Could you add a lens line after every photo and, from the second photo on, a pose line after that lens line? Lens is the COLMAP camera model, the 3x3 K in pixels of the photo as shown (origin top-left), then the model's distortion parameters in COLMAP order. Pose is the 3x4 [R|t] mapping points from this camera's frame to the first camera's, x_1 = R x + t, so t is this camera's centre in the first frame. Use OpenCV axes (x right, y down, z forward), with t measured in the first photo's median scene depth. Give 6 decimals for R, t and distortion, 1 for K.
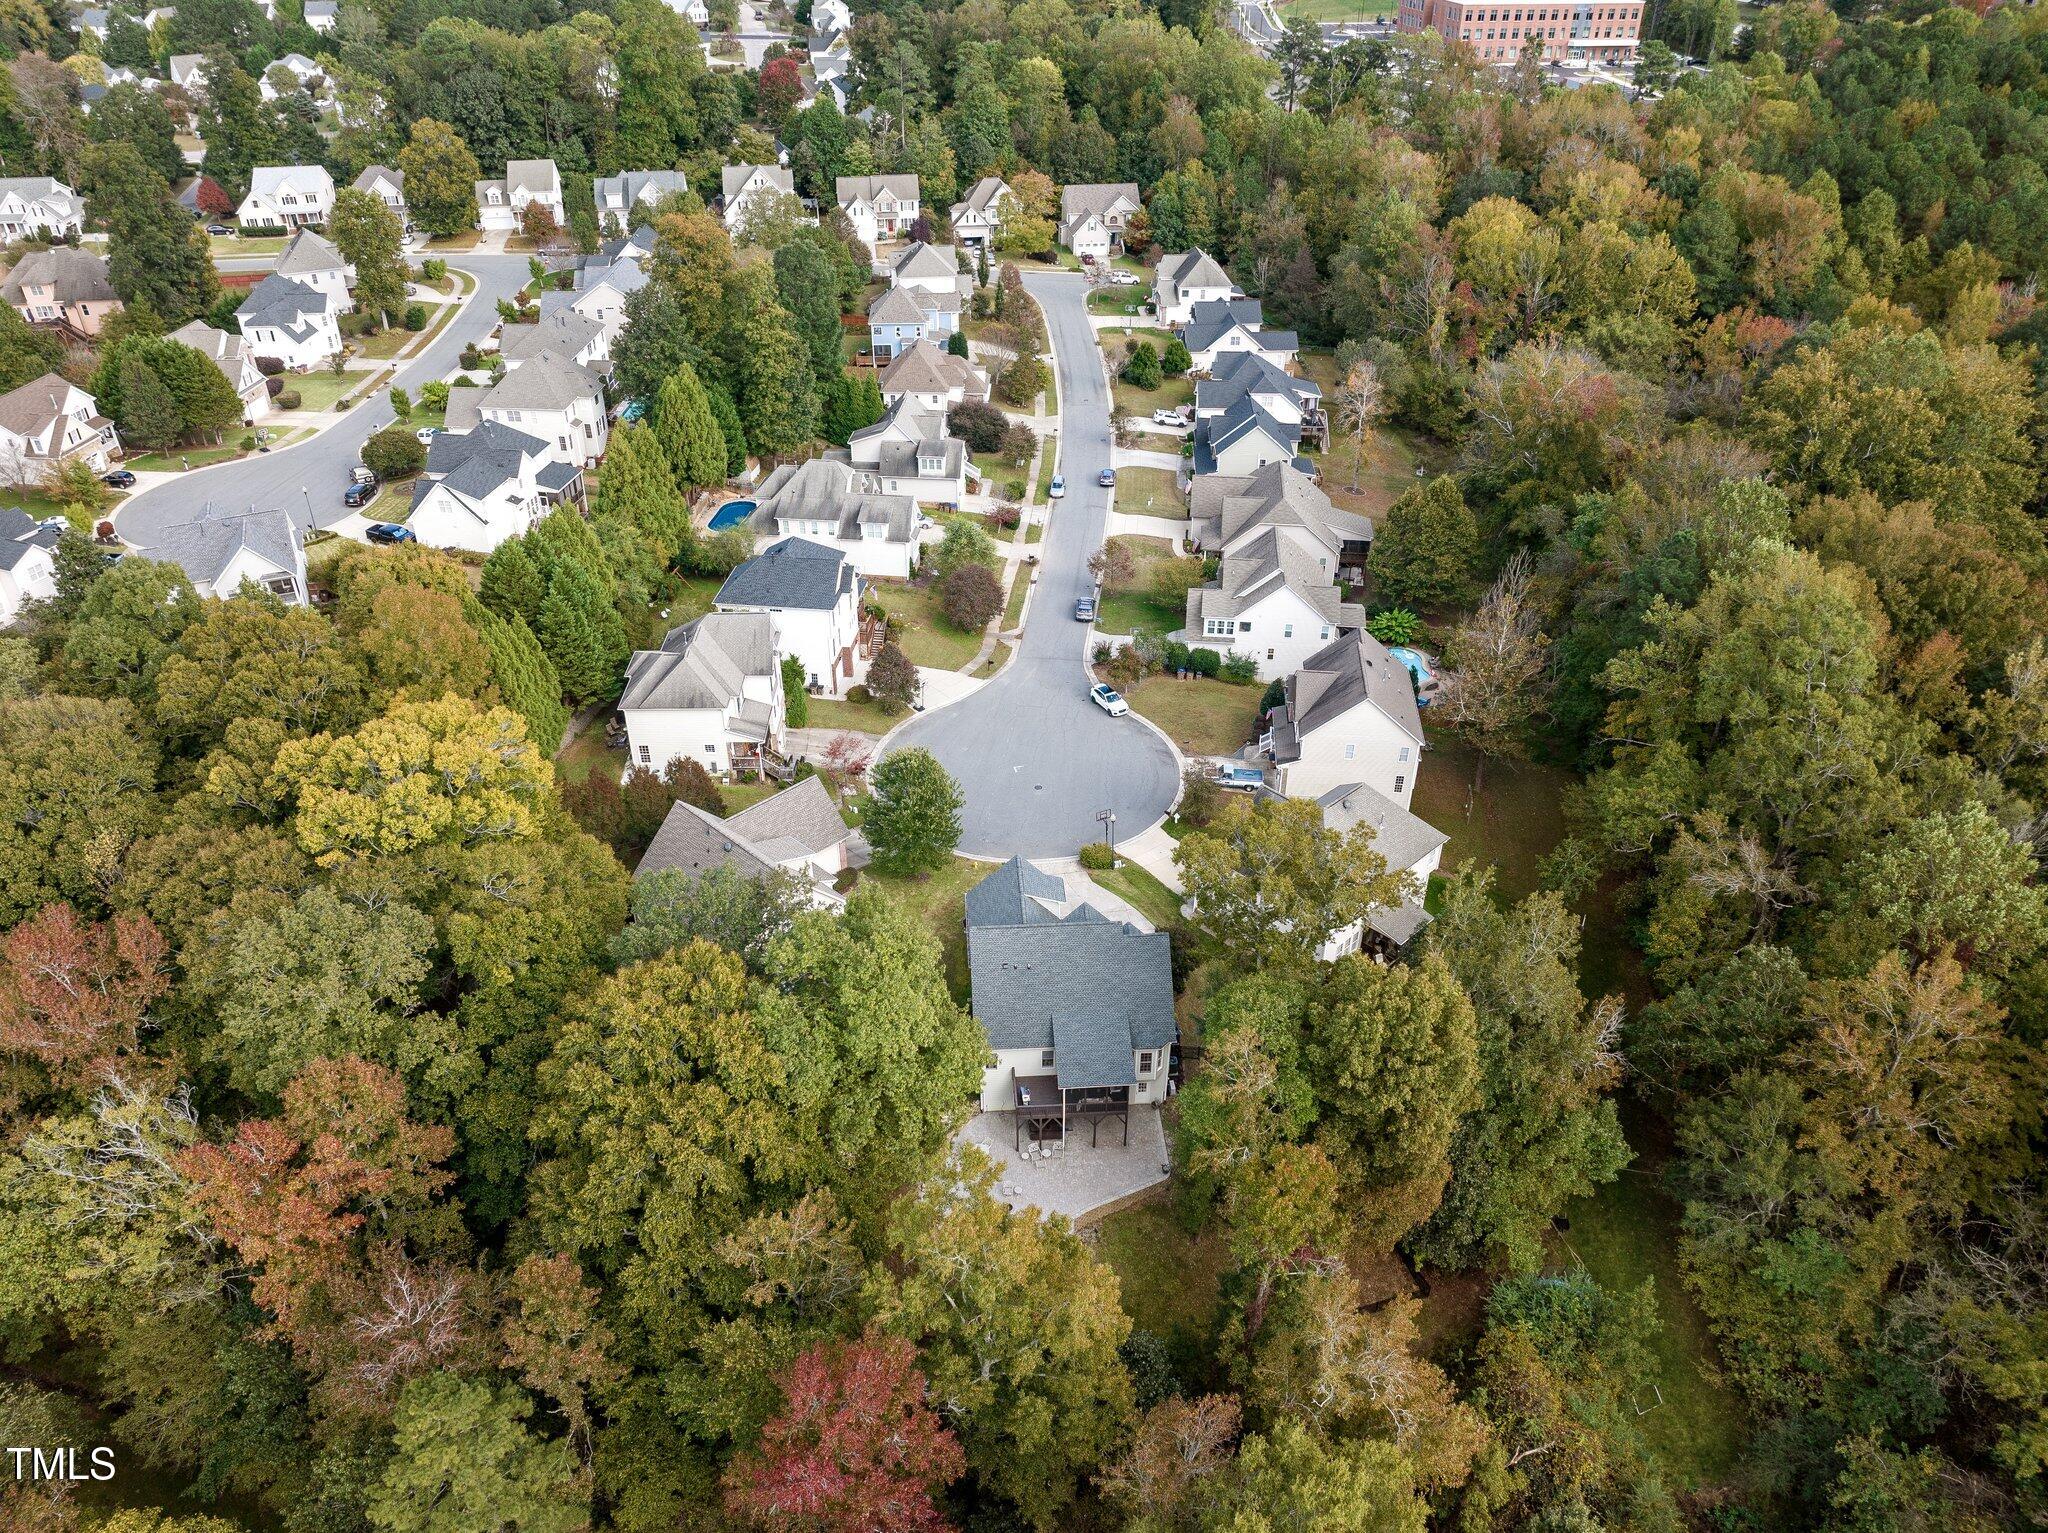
lens RADIAL K [[1432.8, 0, 1026.9], [0, 1432.8, 776.3], [0, 0, 1]] dist [-0.027501, -0.007515]
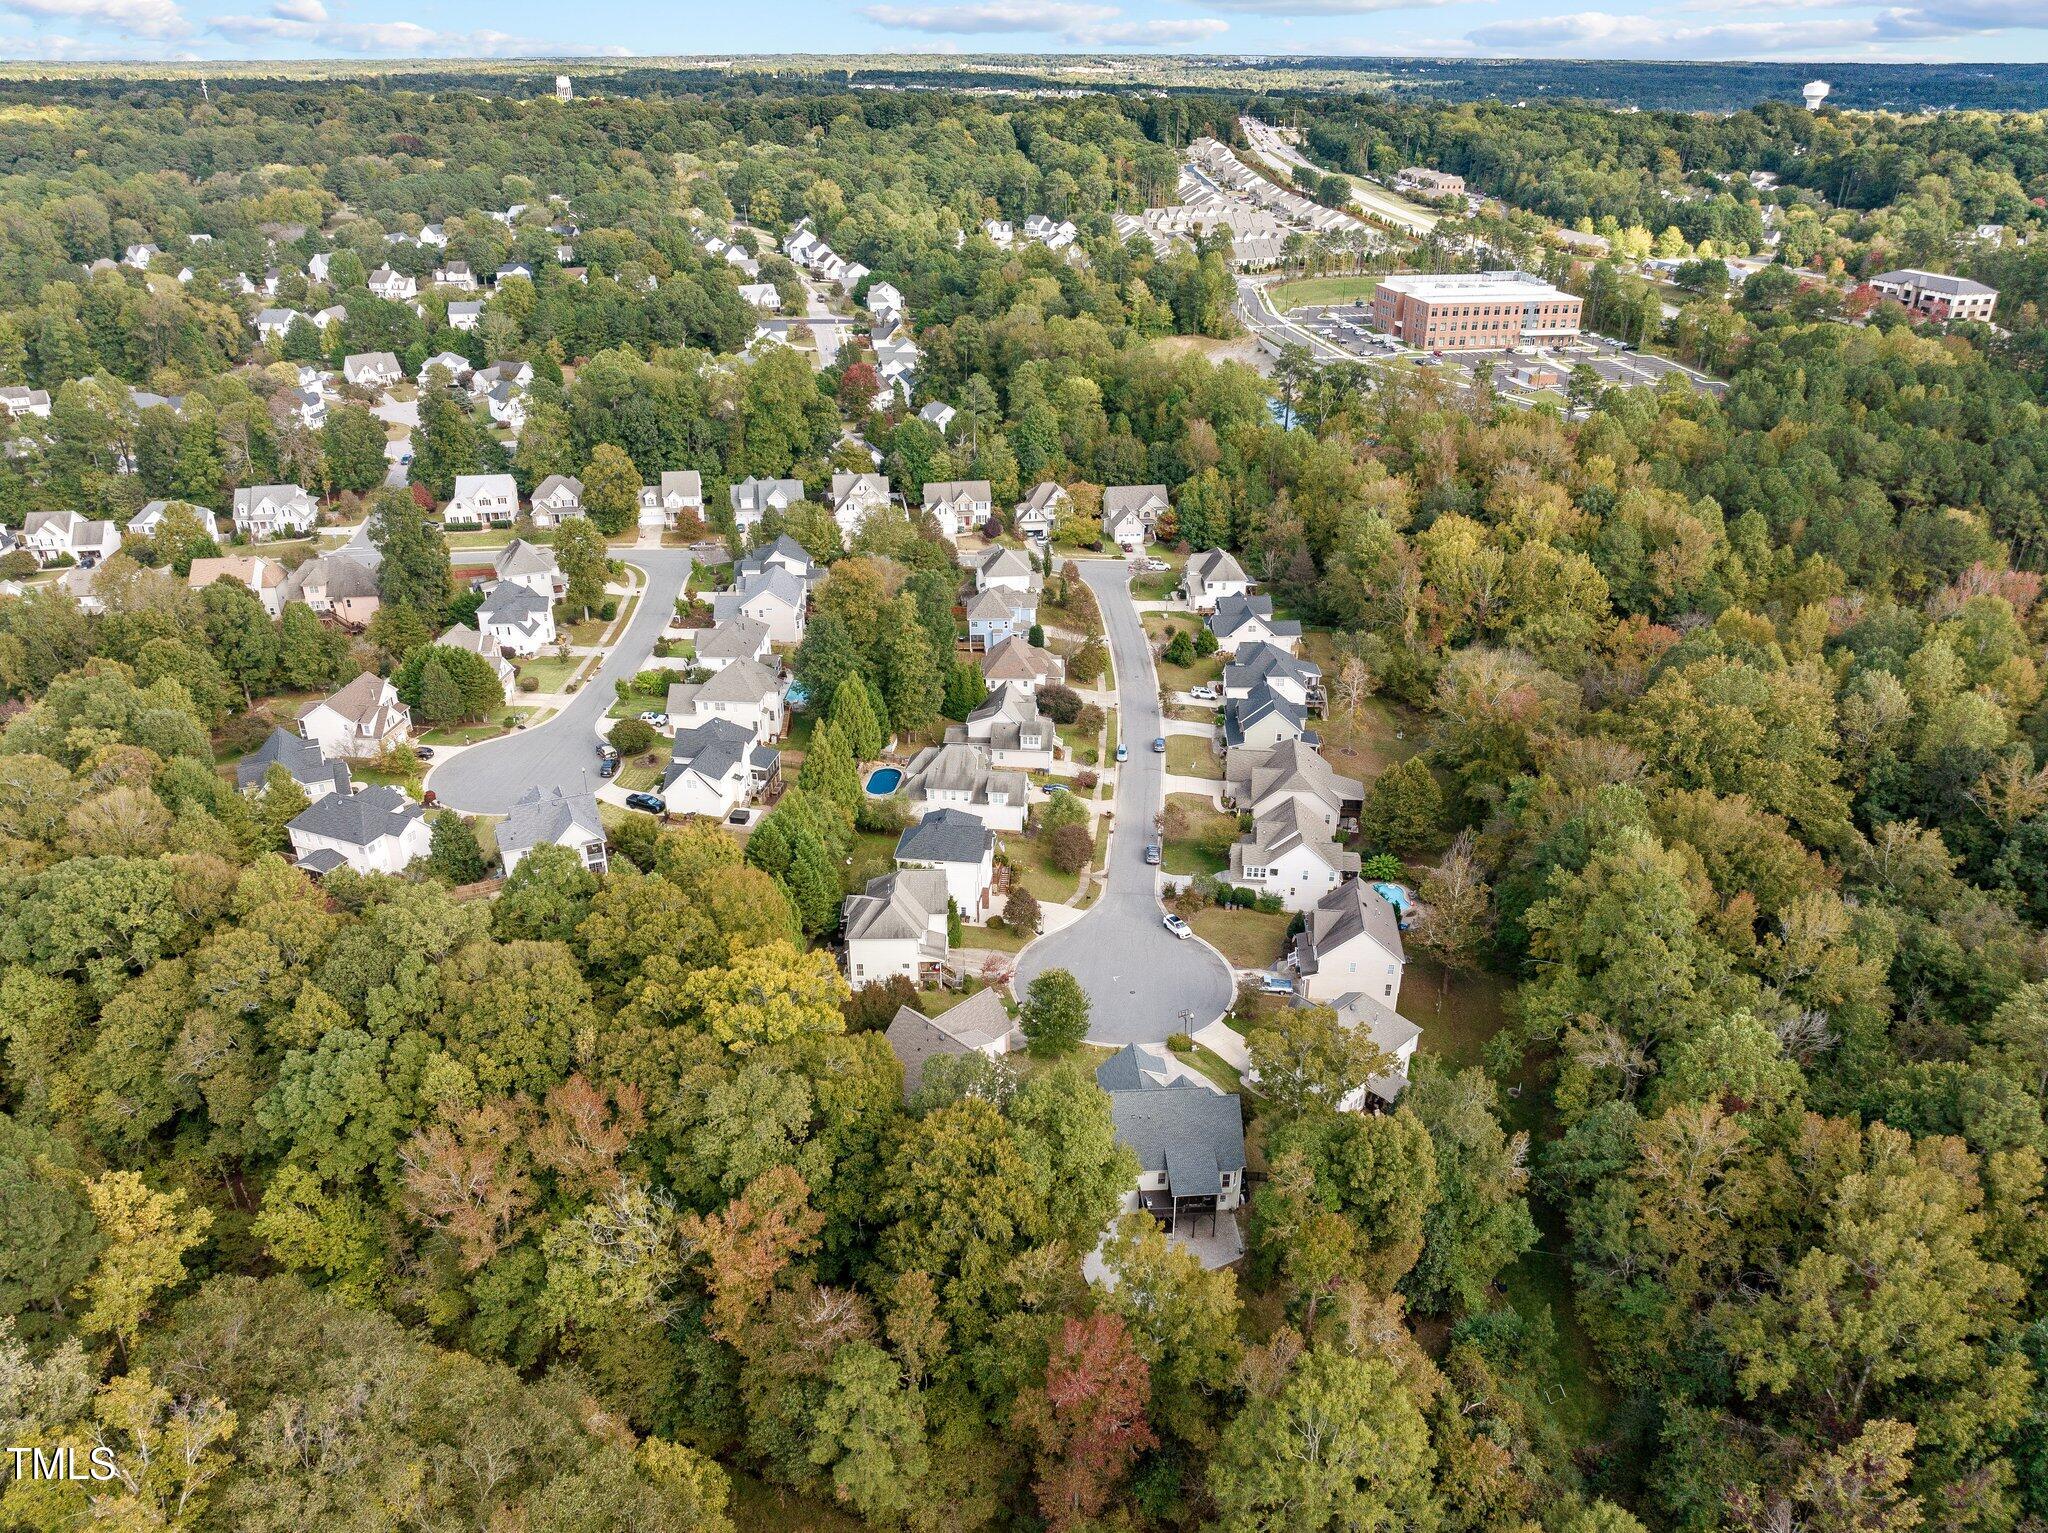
lens RADIAL K [[1444.9, 0, 1014.5], [0, 1444.9, 766.3], [0, 0, 1]] dist [0.005671, -0.085426]
pose [[0.999992, -0.001645, -0.003624, -0.085456], [0.001176, 0.992035, -0.125954, -0.028084], [0.003802, 0.125949, 0.992029, -0.367318]]
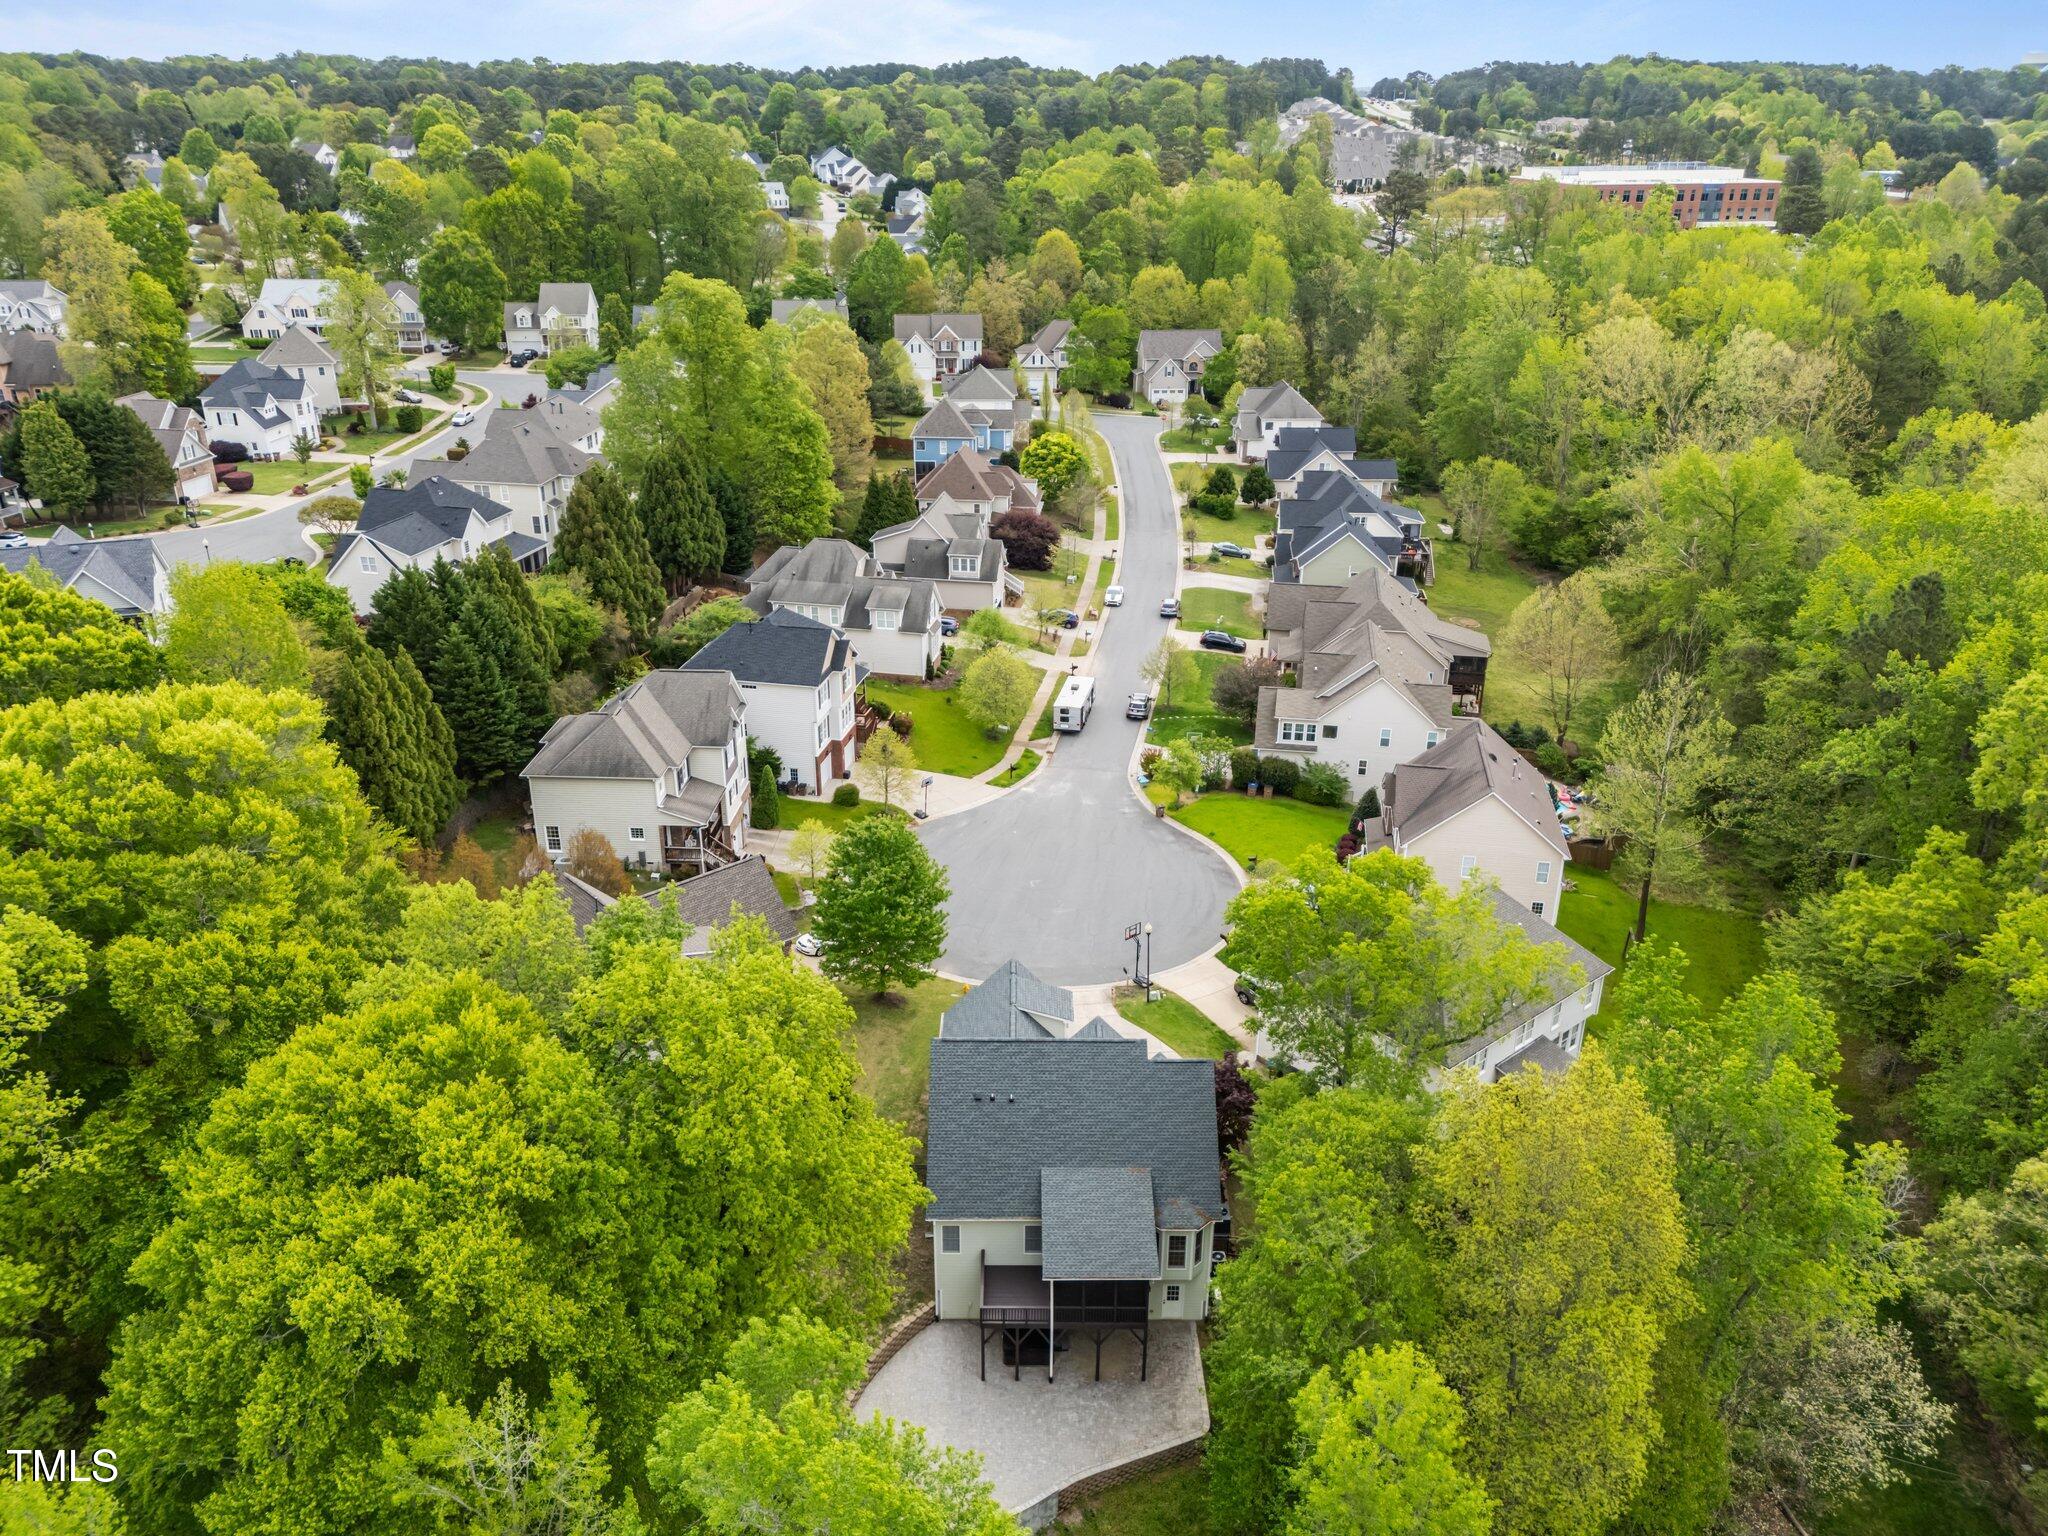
lens RADIAL K [[1496.2, 0, 1035.3], [0, 1496.2, 757.4], [0, 0, 1]] dist [0.108644, -0.136571]
pose [[0.998220, 0.031619, -0.050575, 0.028179], [-0.040344, 0.982458, -0.182066, 0.064553], [0.043931, 0.183782, 0.981985, 0.154580]]
